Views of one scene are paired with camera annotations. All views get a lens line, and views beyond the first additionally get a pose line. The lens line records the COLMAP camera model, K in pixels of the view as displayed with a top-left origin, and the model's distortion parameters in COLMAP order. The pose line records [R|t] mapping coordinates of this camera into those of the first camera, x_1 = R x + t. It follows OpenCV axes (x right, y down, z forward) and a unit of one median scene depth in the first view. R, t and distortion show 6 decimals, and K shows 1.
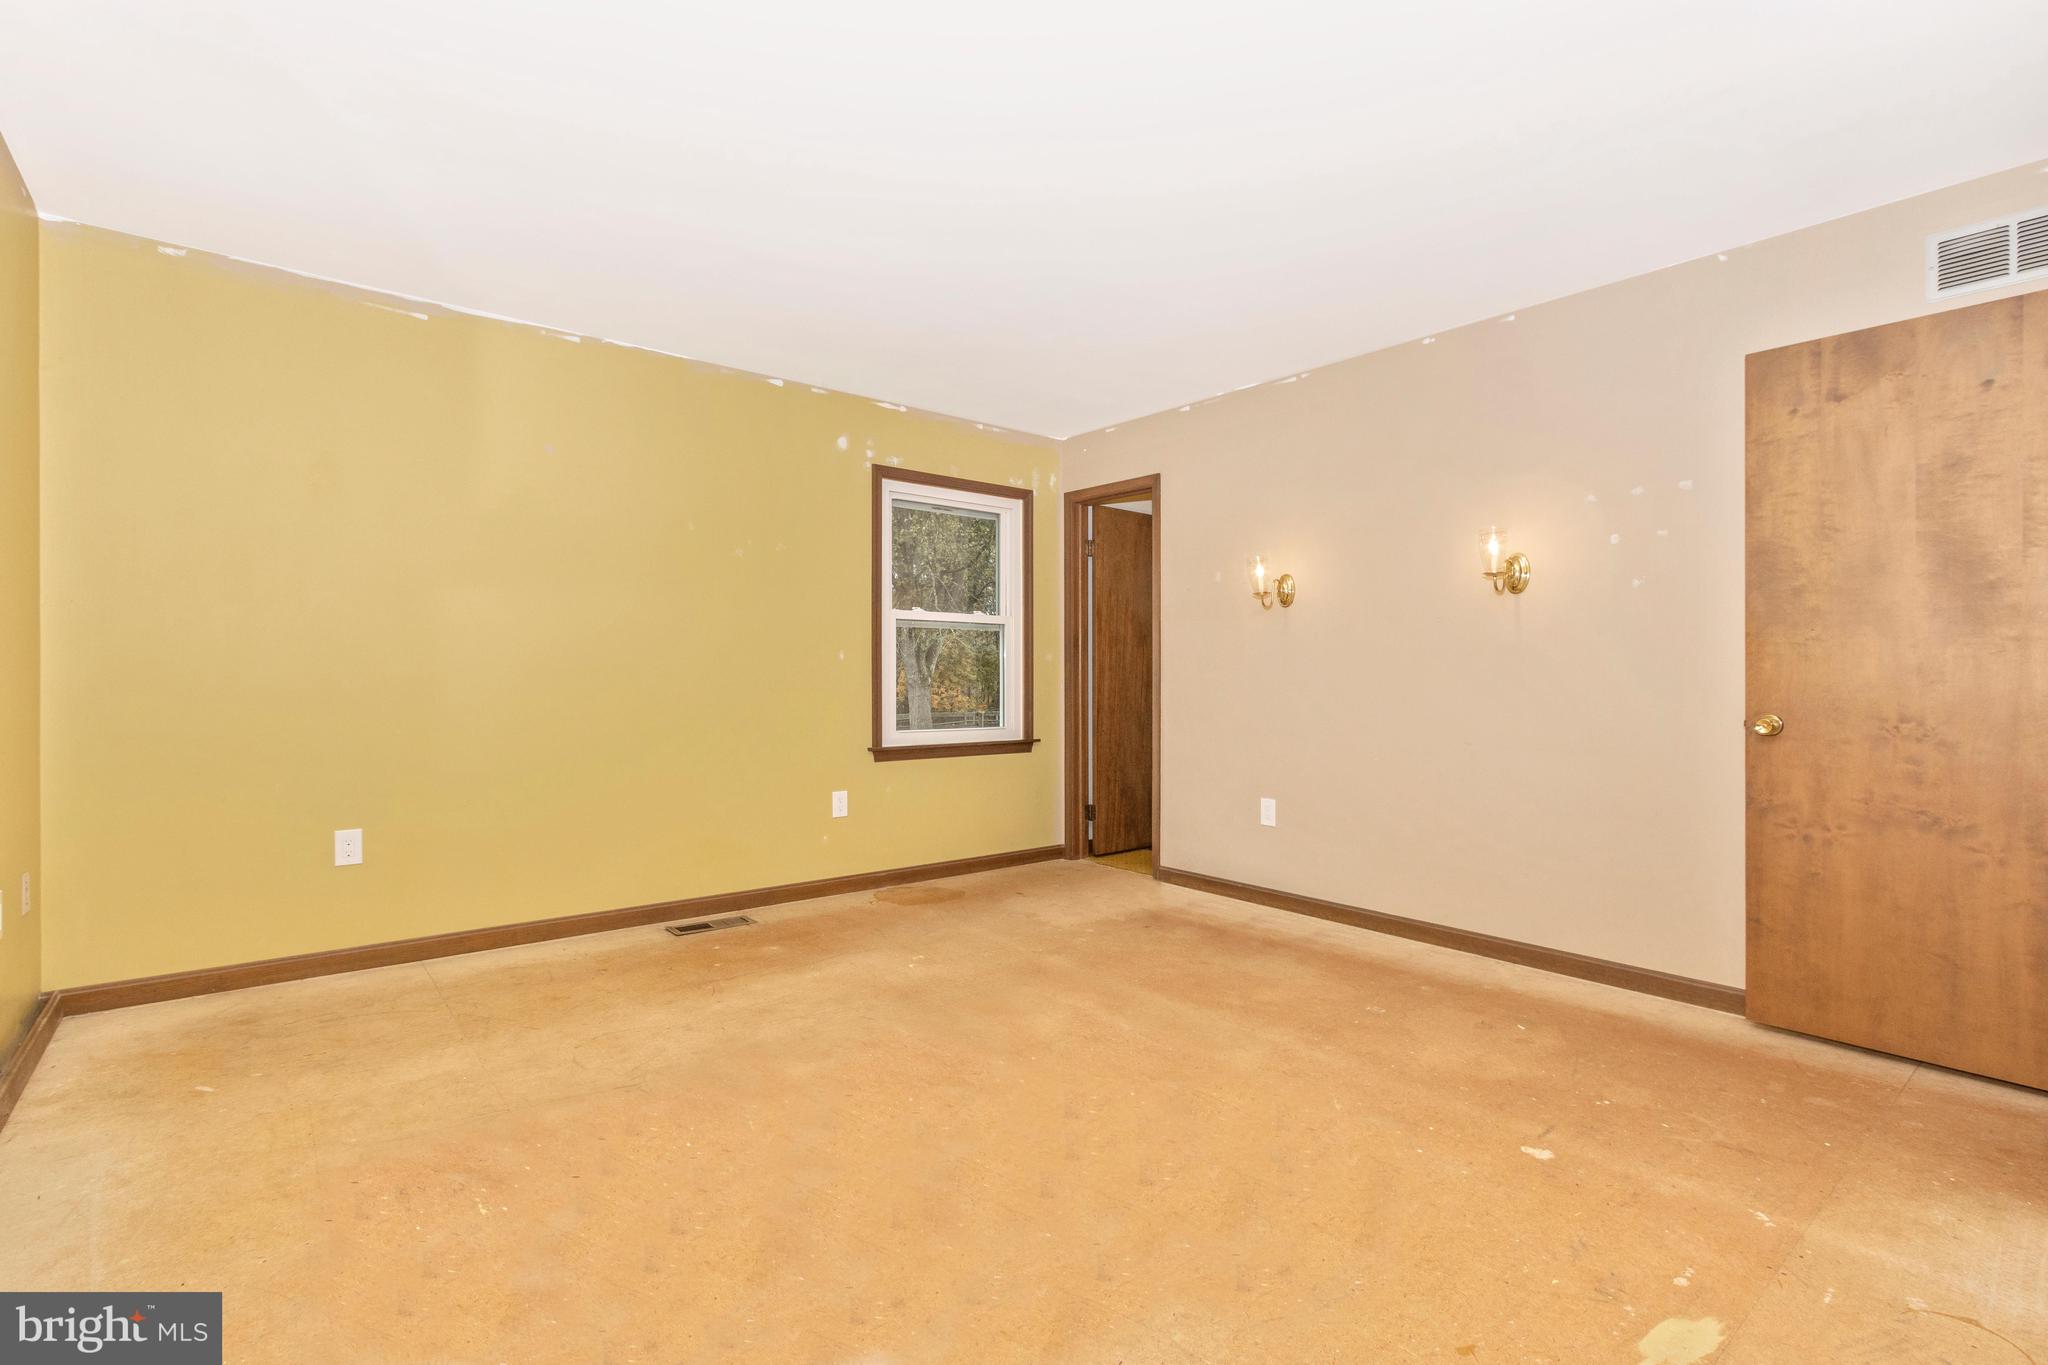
lens RADIAL K [[952.5, 0, 1046.2], [0, 952.5, 668.8], [0, 0, 1]] dist [0.003723, -0.001397]
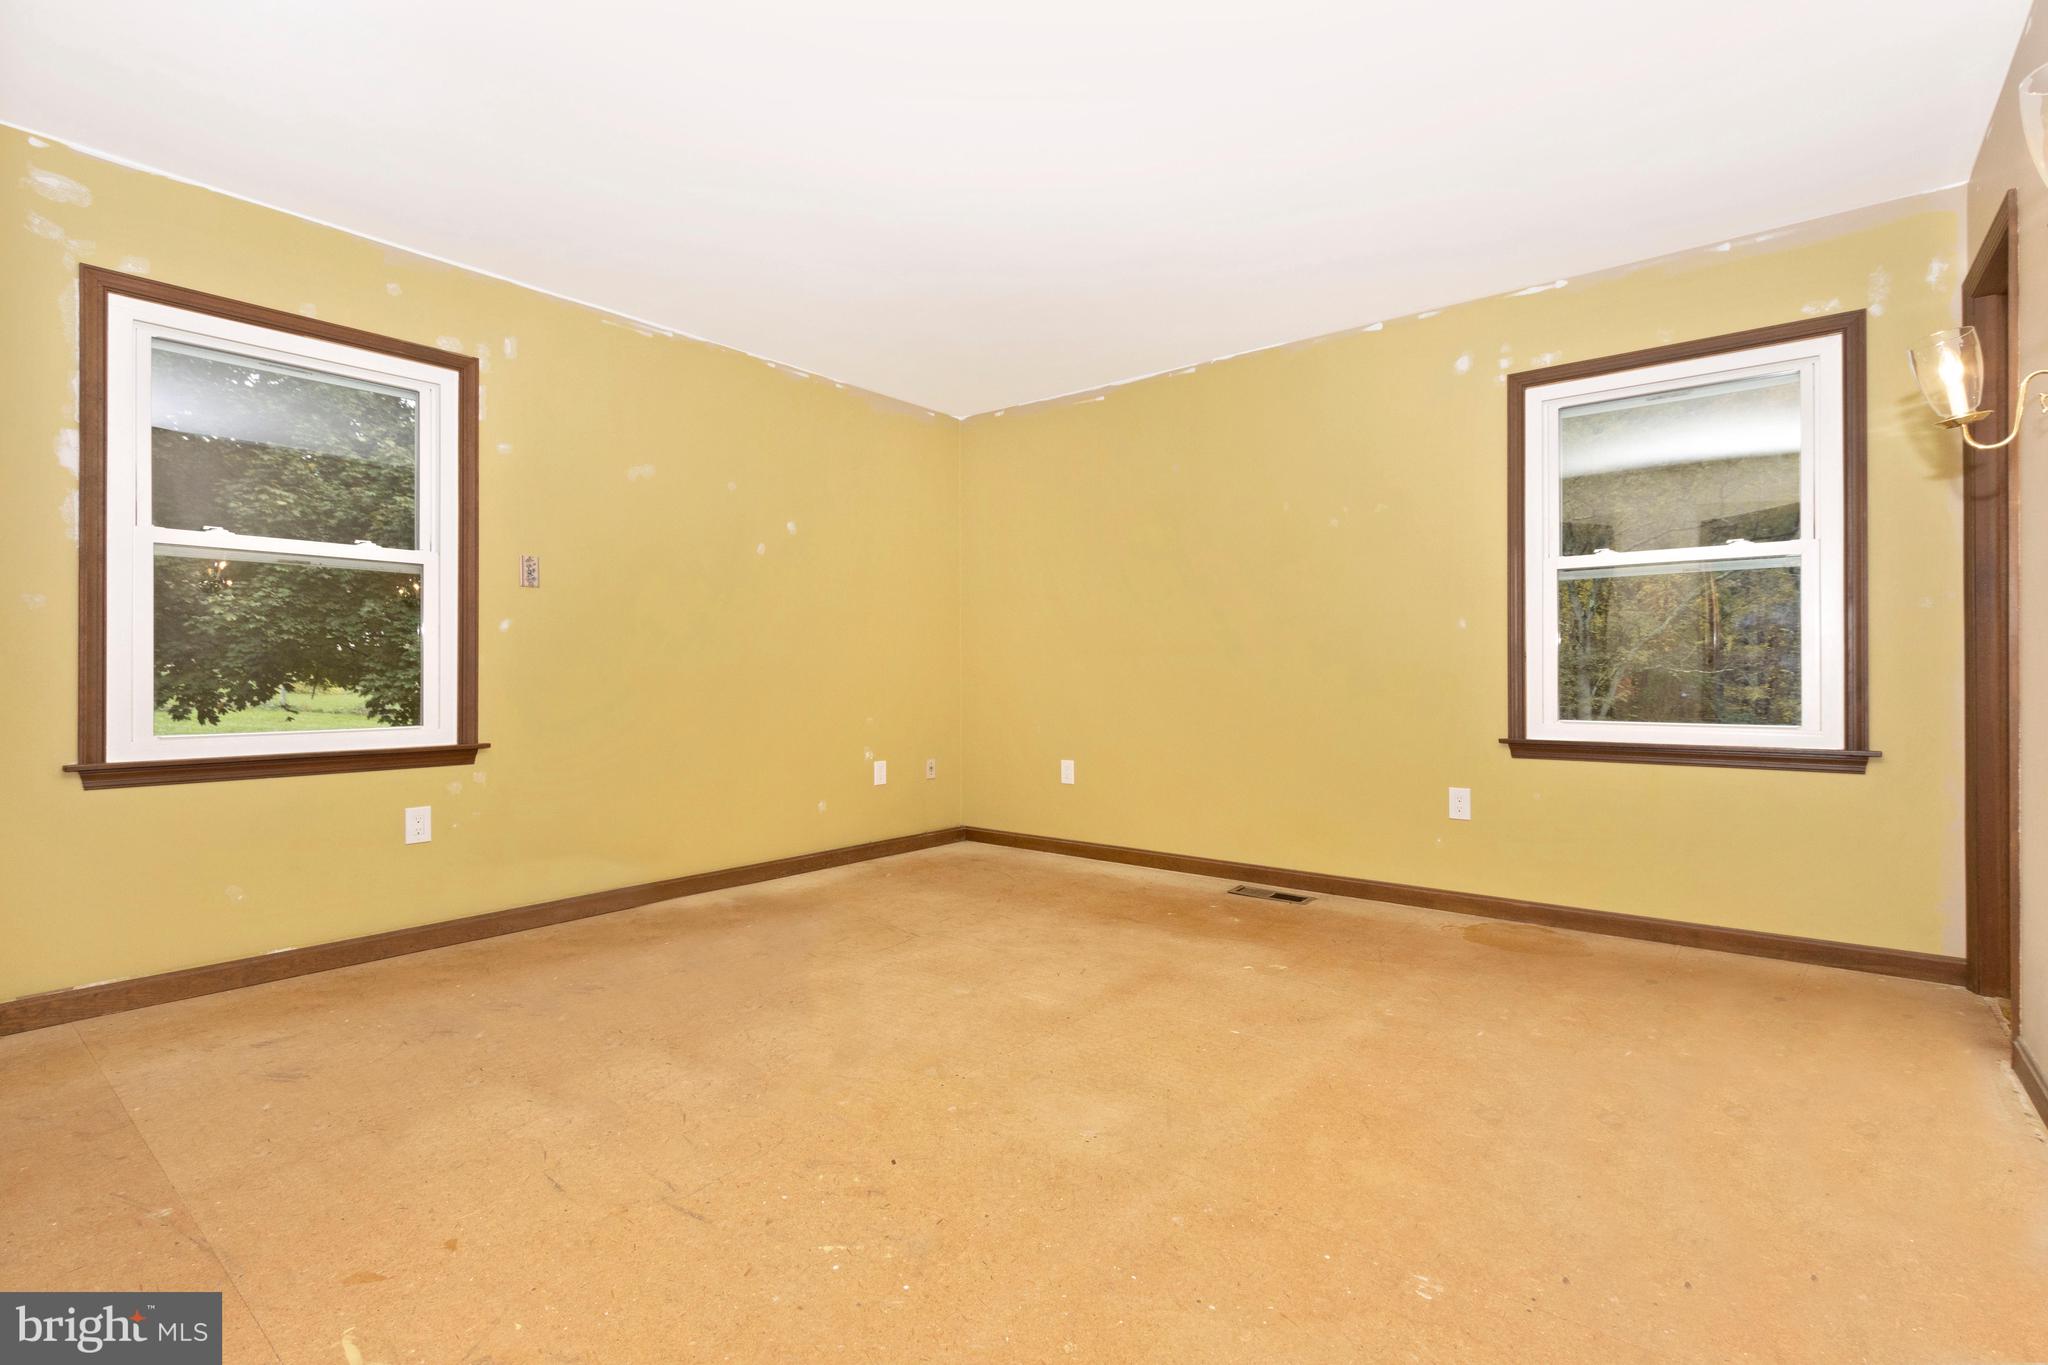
lens RADIAL K [[952.5, 0, 1026.8], [0, 952.5, 679.3], [0, 0, 1]] dist [0.003723, -0.001397]
pose [[0.195510, -0.001321, -0.980701, 0.615582], [0.011492, 0.999934, 0.000944, 0.034673], [0.980634, -0.011454, 0.195512, 0.557340]]
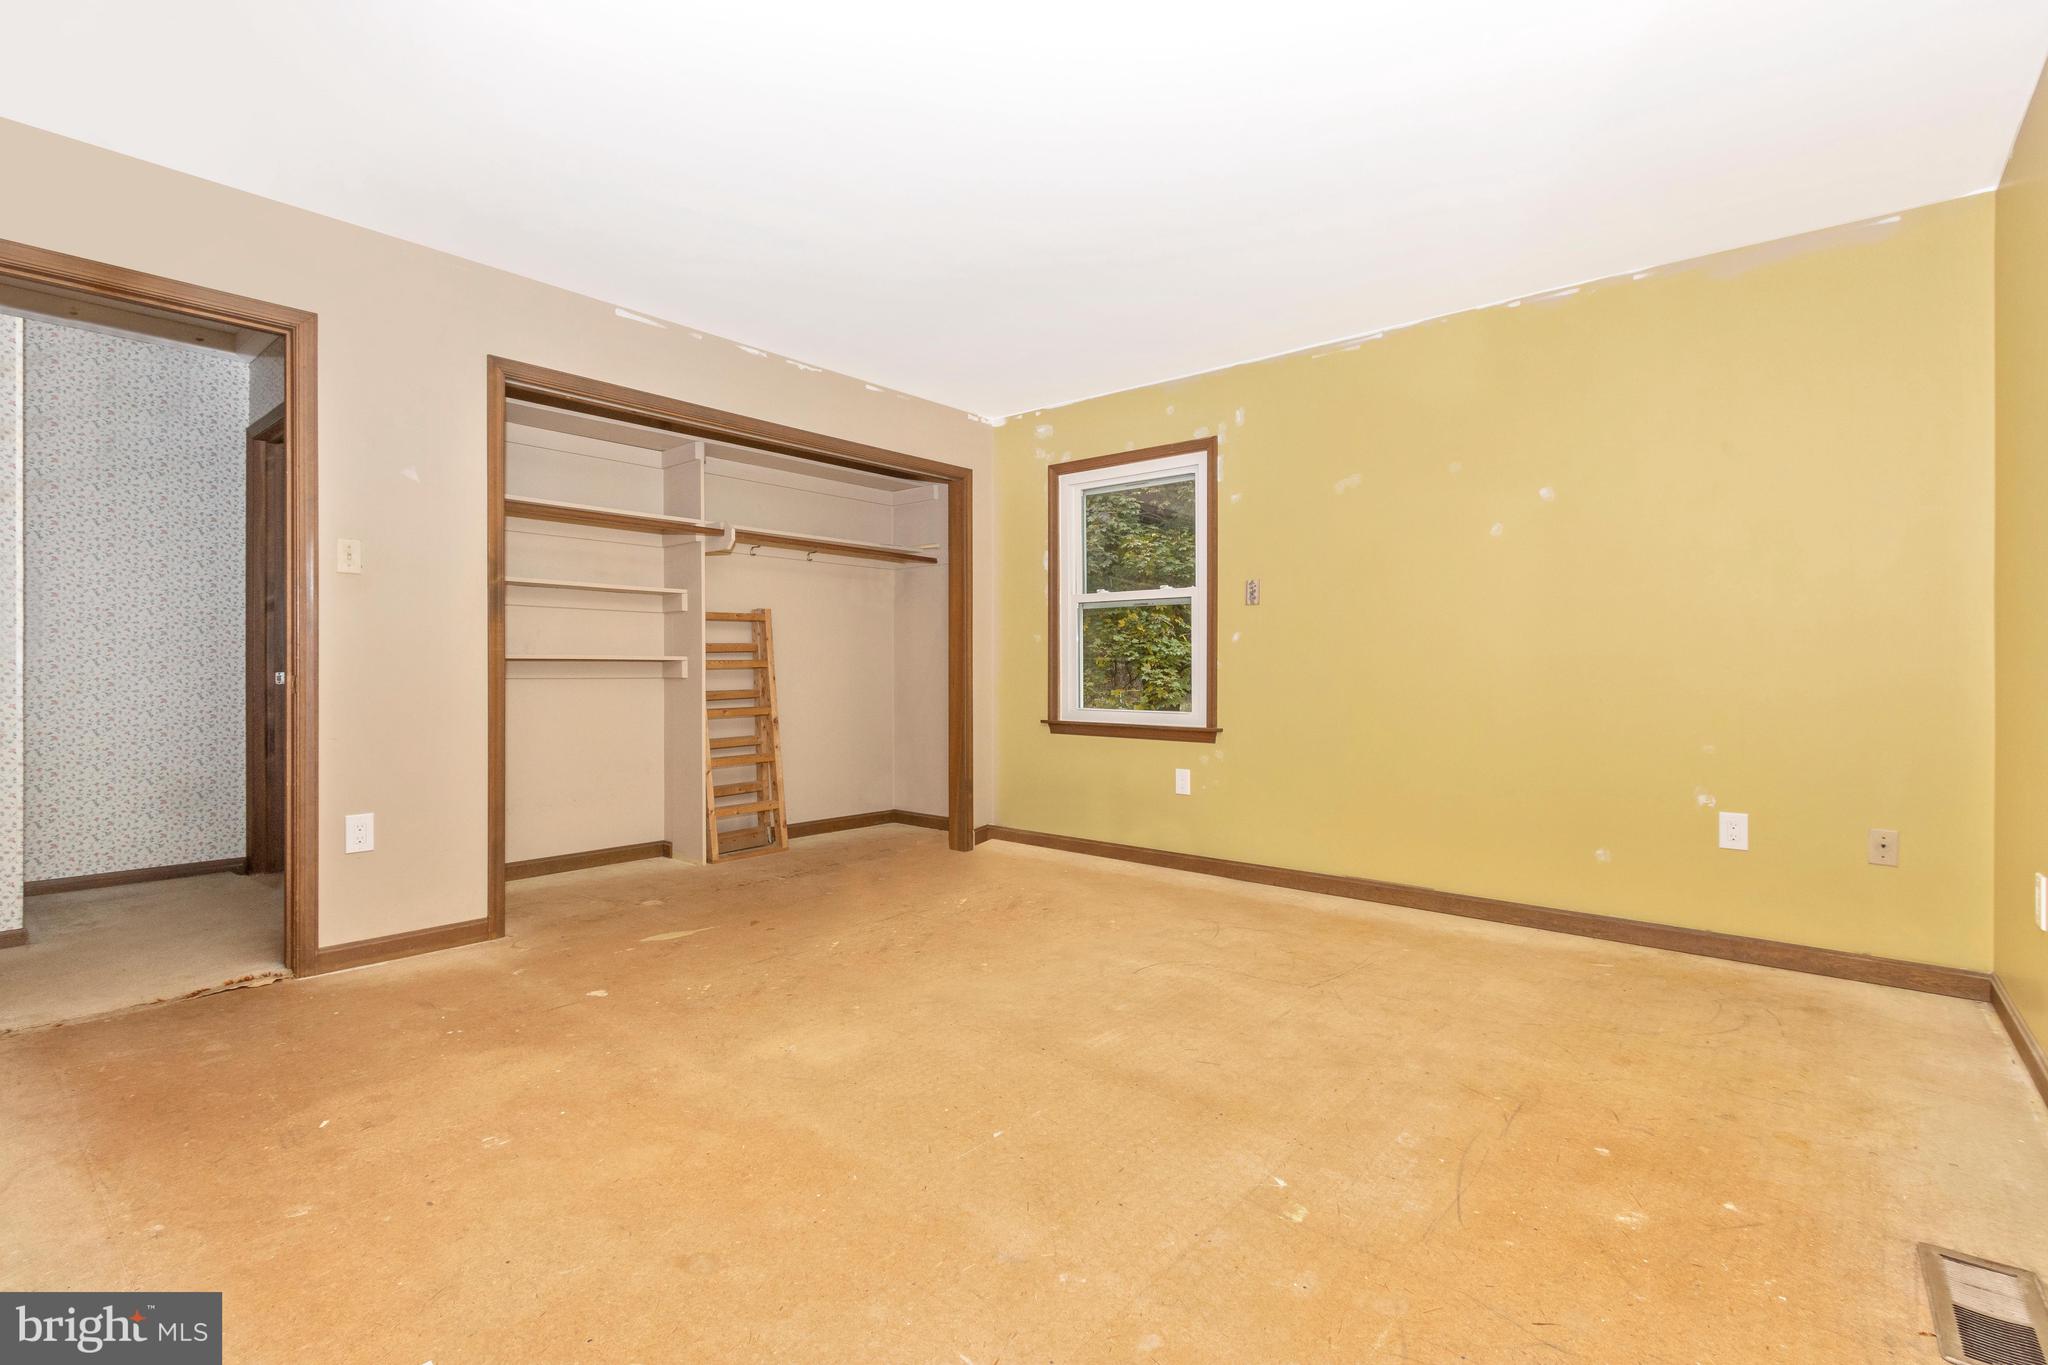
lens RADIAL K [[952.5, 0, 1022.5], [0, 952.5, 687.6], [0, 0, 1]] dist [0.003723, -0.001397]
pose [[-0.987752, -0.006606, -0.155890, 0.073769], [-0.008110, 0.999927, 0.009010, 0.031019], [0.155819, 0.010164, -0.987733, 1.331156]]
